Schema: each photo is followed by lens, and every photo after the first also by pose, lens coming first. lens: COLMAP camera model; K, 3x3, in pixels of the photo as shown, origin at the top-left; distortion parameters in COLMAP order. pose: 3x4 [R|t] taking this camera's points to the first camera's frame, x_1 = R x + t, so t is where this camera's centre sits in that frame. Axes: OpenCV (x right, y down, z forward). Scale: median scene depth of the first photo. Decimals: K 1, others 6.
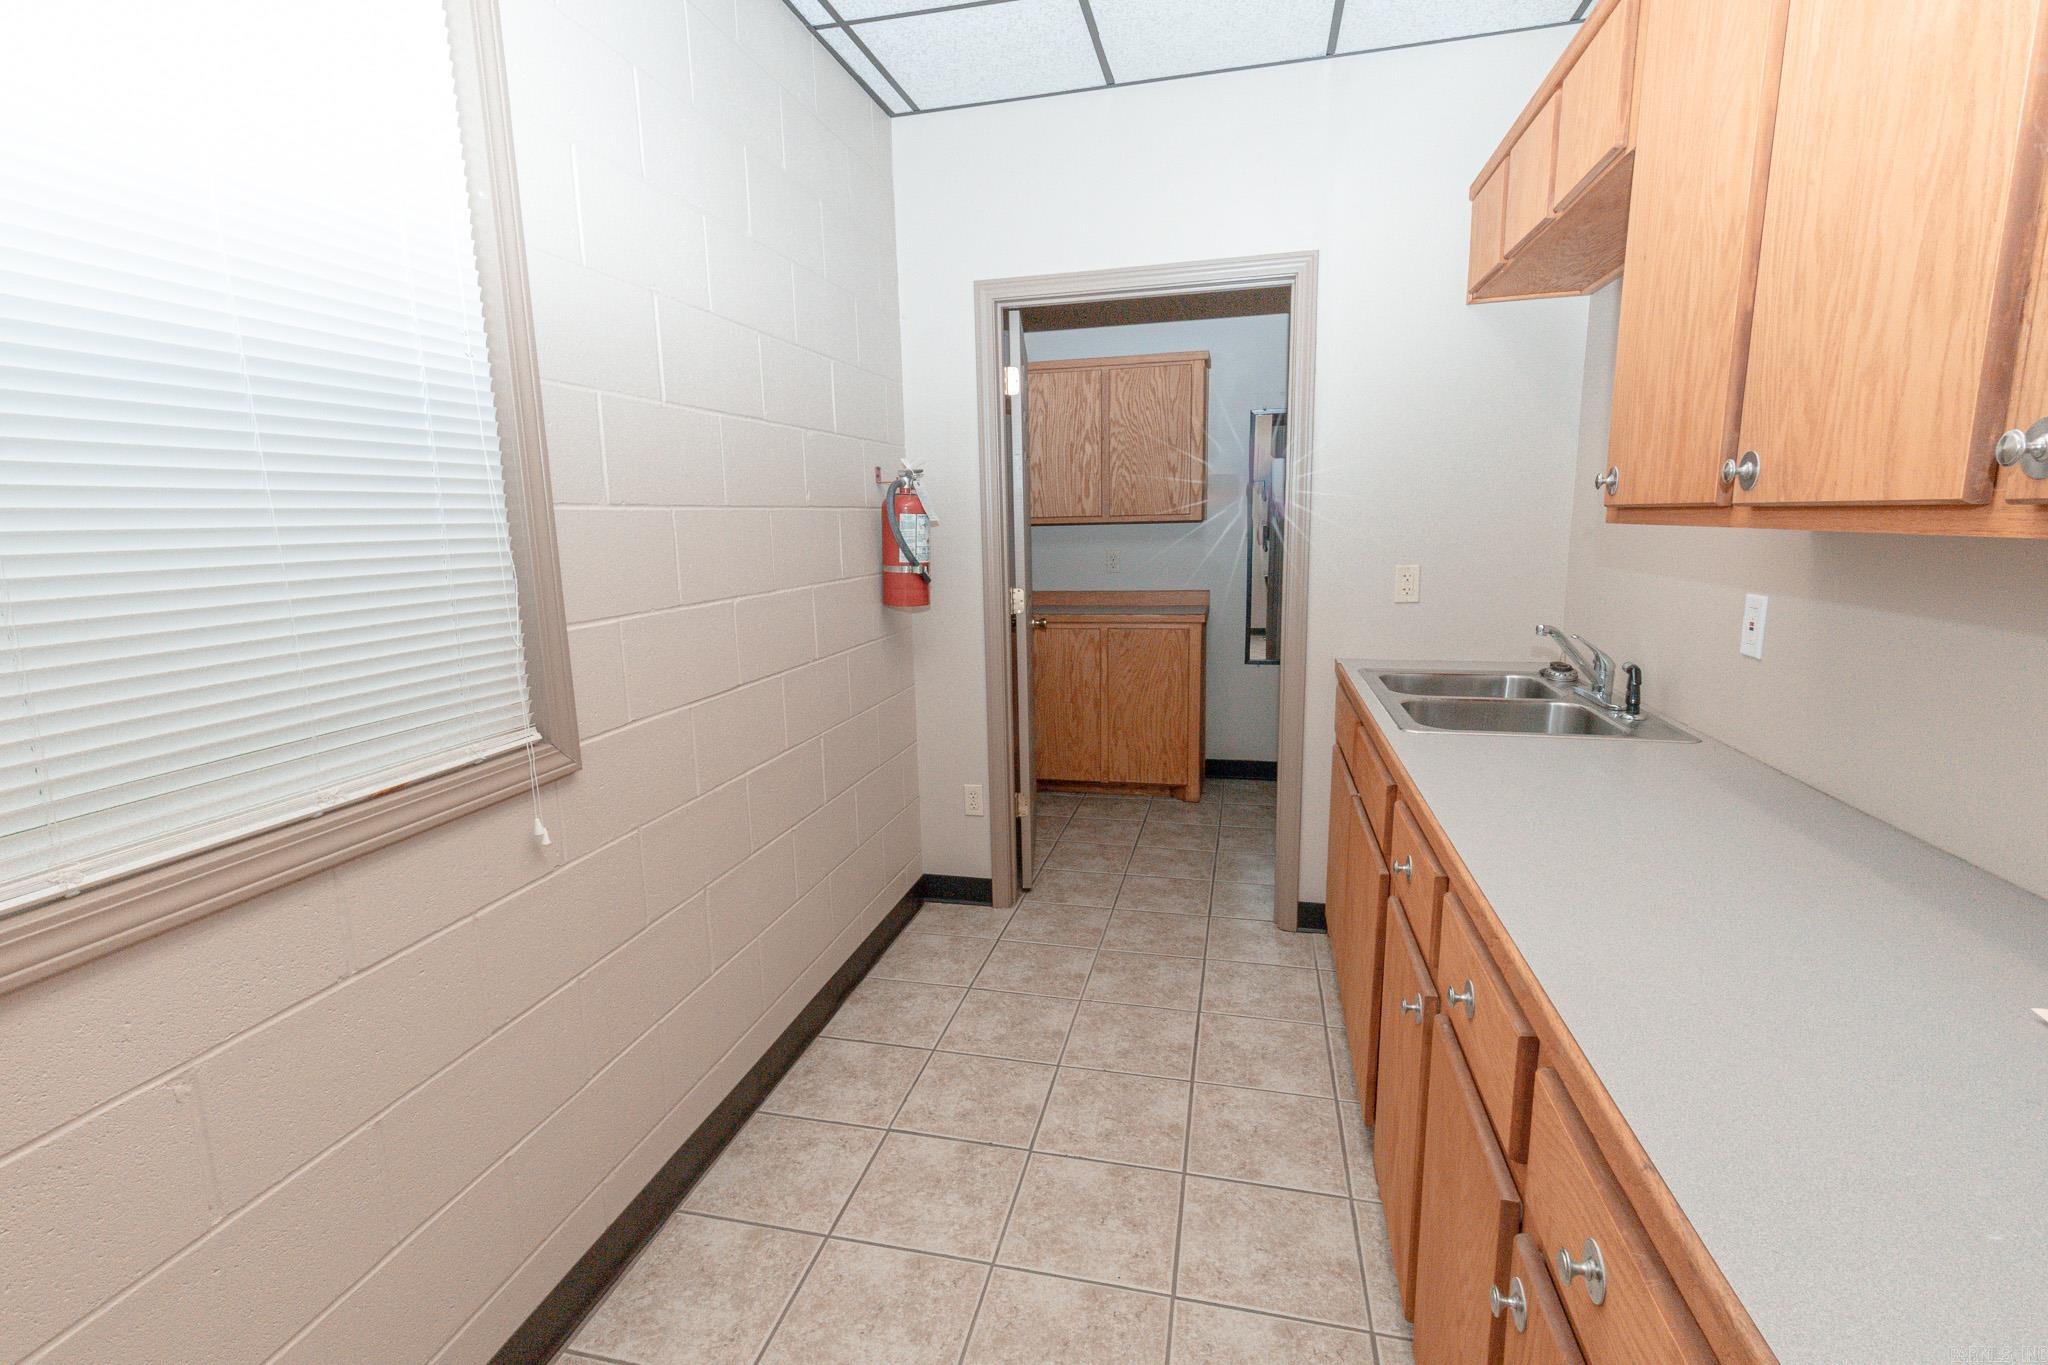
lens RADIAL K [[924.1, 0, 1024.0], [0, 924.1, 682.5], [0, 0, 1]] dist [0.004320, -0.000329]
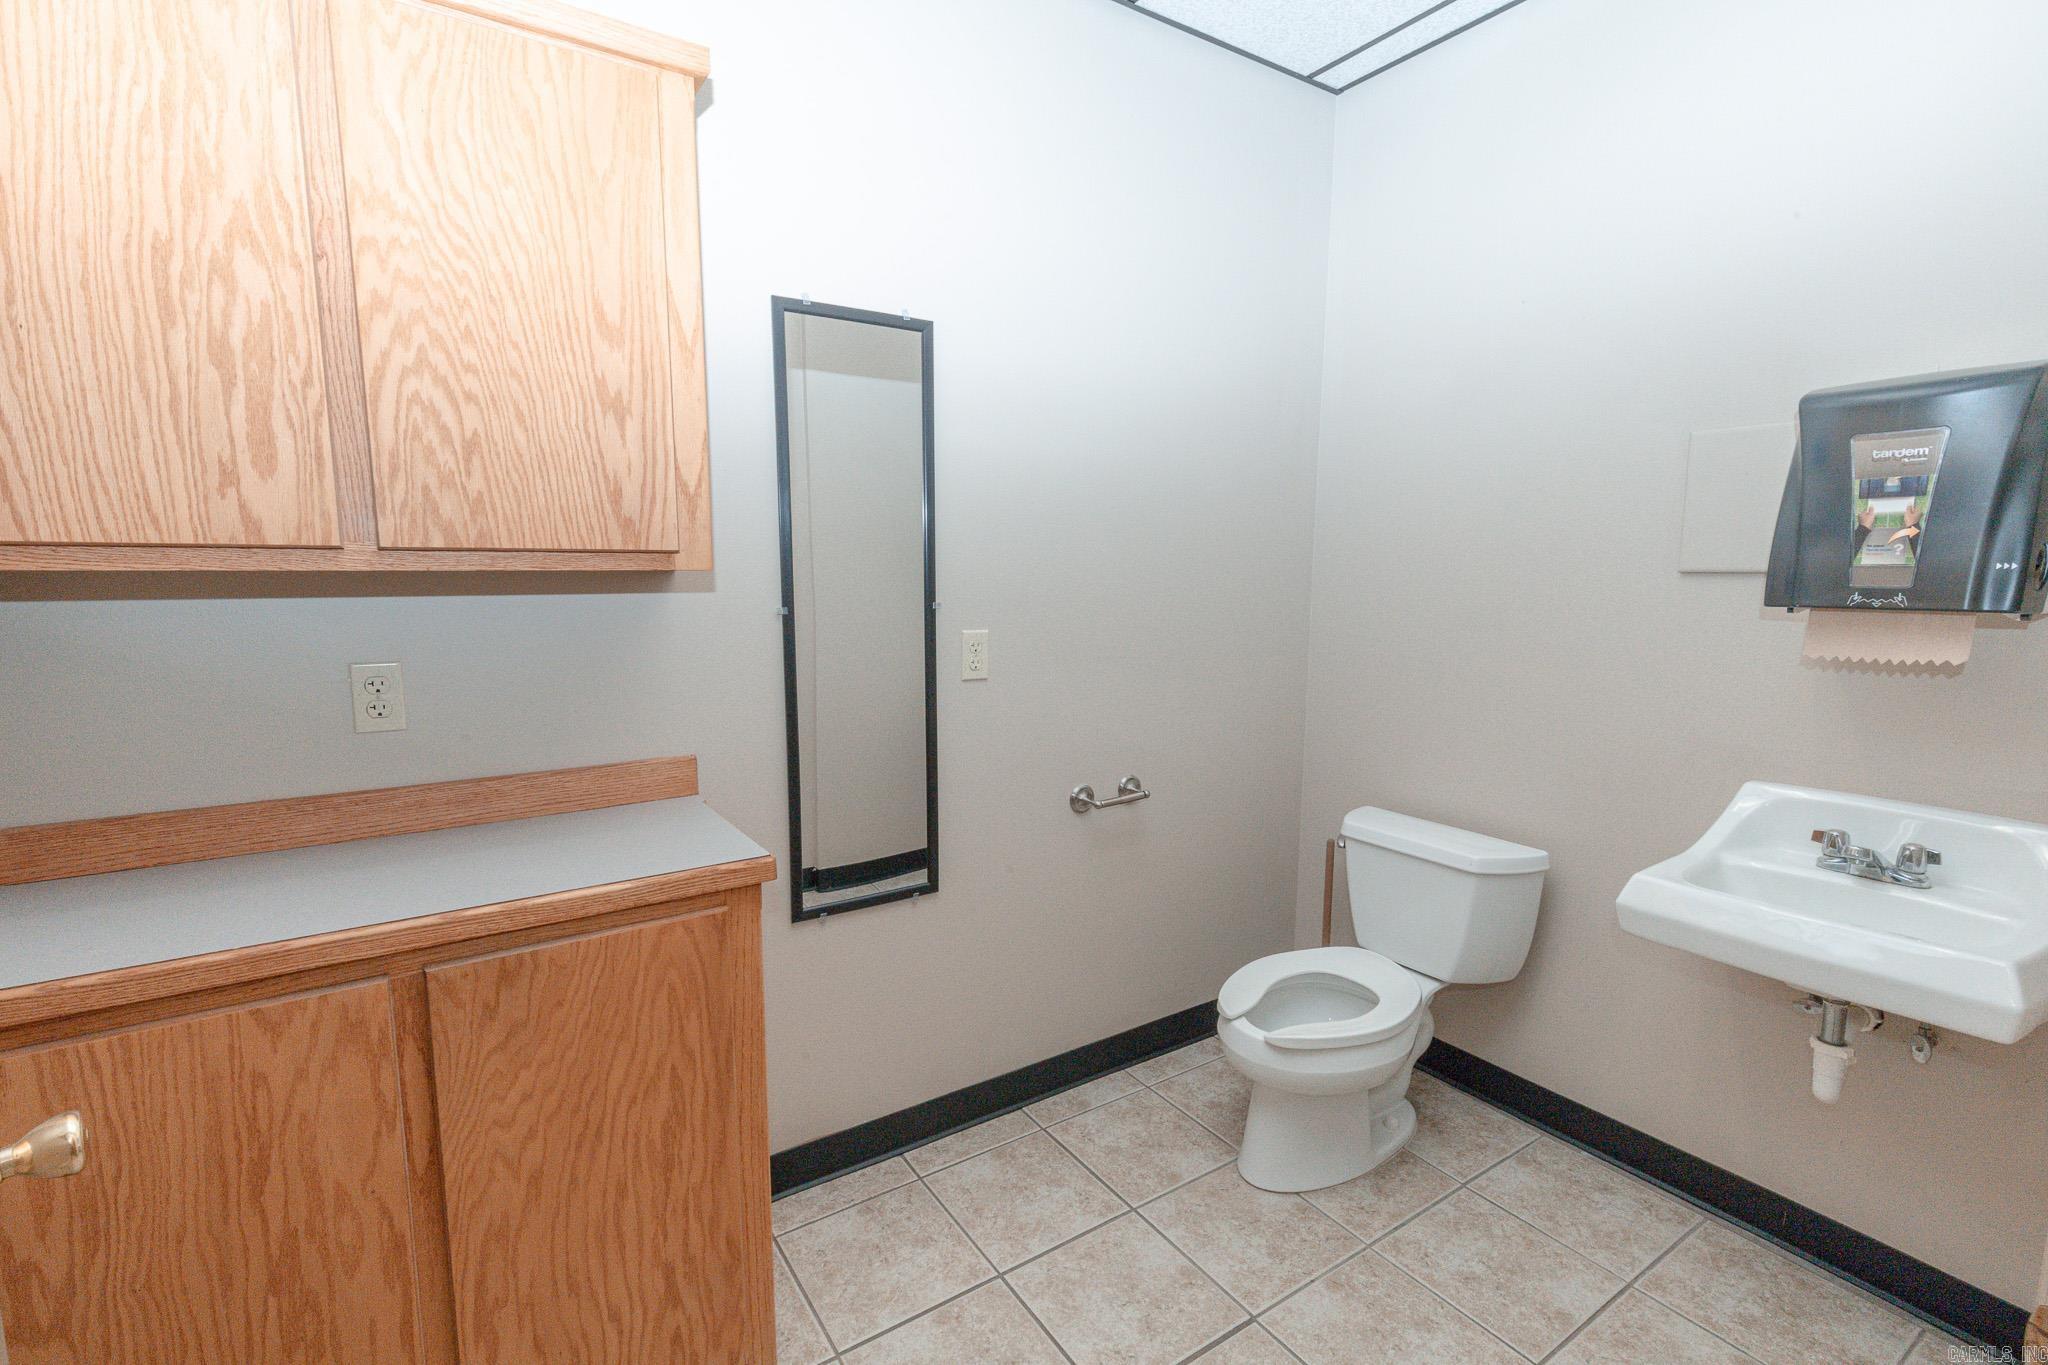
lens RADIAL K [[940.4, 0, 1024.0], [0, 940.4, 682.5], [0, 0, 1]] dist [0.001171, -0.000127]
pose [[0.688091, -0.075278, 0.721709, 0.020869], [0.116075, 0.993215, -0.007070, -0.117824], [-0.716280, 0.088637, 0.692160, 0.681432]]
